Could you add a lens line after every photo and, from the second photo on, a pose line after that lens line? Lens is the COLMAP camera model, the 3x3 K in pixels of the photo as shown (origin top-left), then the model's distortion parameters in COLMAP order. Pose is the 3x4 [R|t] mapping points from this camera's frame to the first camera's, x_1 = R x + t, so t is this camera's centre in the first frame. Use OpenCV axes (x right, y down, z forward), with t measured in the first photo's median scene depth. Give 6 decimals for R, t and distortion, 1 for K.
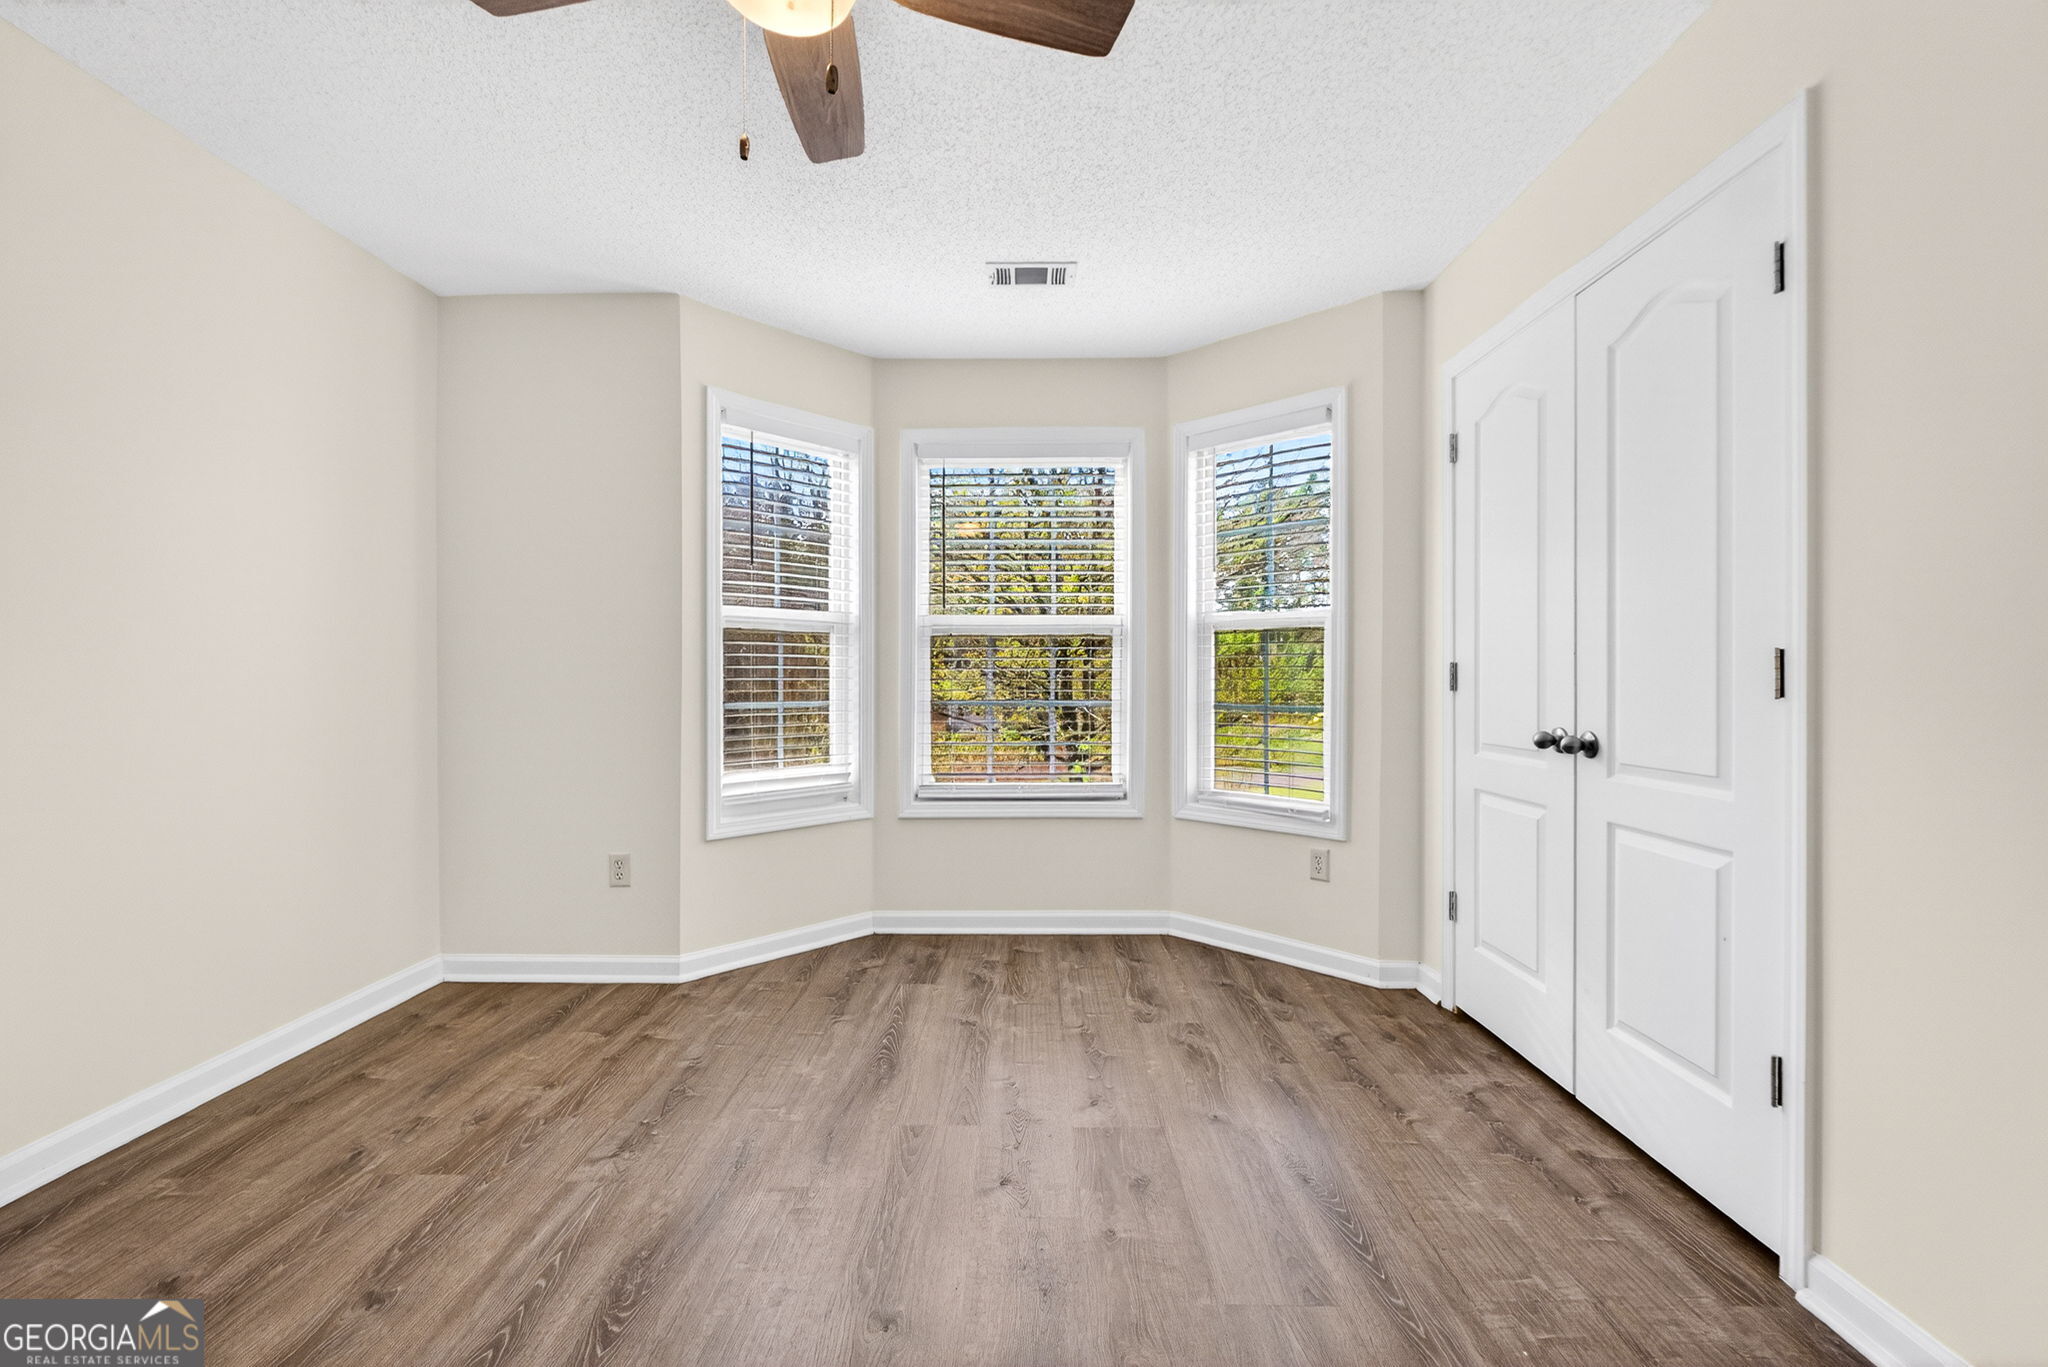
lens RADIAL K [[851.4, 0, 1024.1], [0, 851.4, 683.2], [0, 0, 1]] dist [-0.000285, -0.004329]
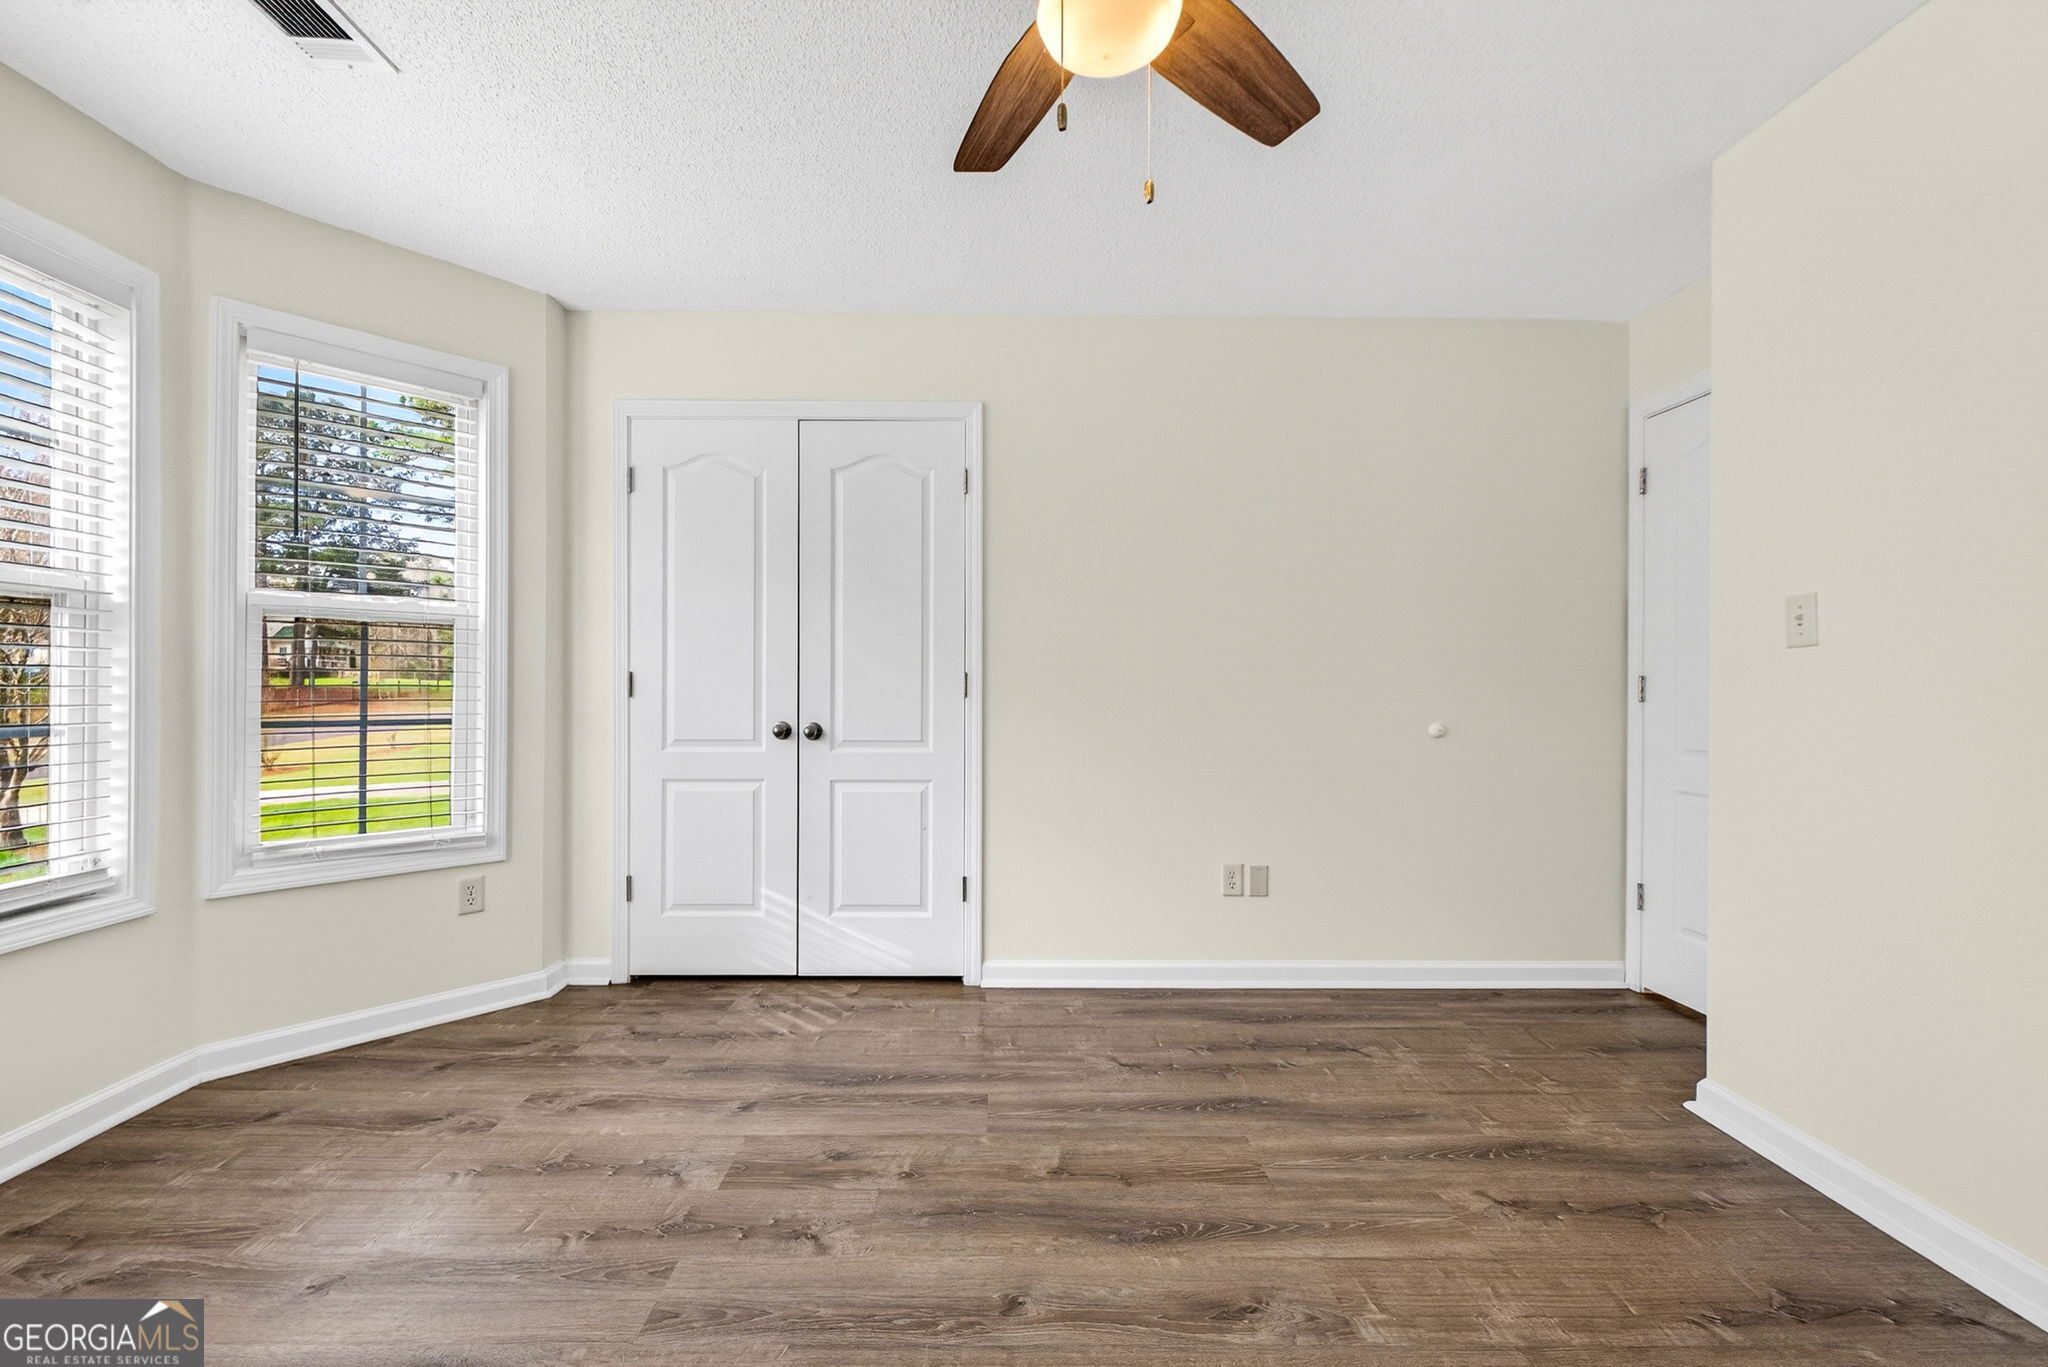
lens RADIAL K [[851.4, 0, 1024.1], [0, 851.4, 683.2], [0, 0, 1]] dist [-0.000285, -0.004329]
pose [[-0.020173, -0.014177, 0.999696, -0.653010], [-0.002260, 0.999898, 0.014134, -0.025879], [-0.999794, -0.001974, -0.020203, 0.525576]]
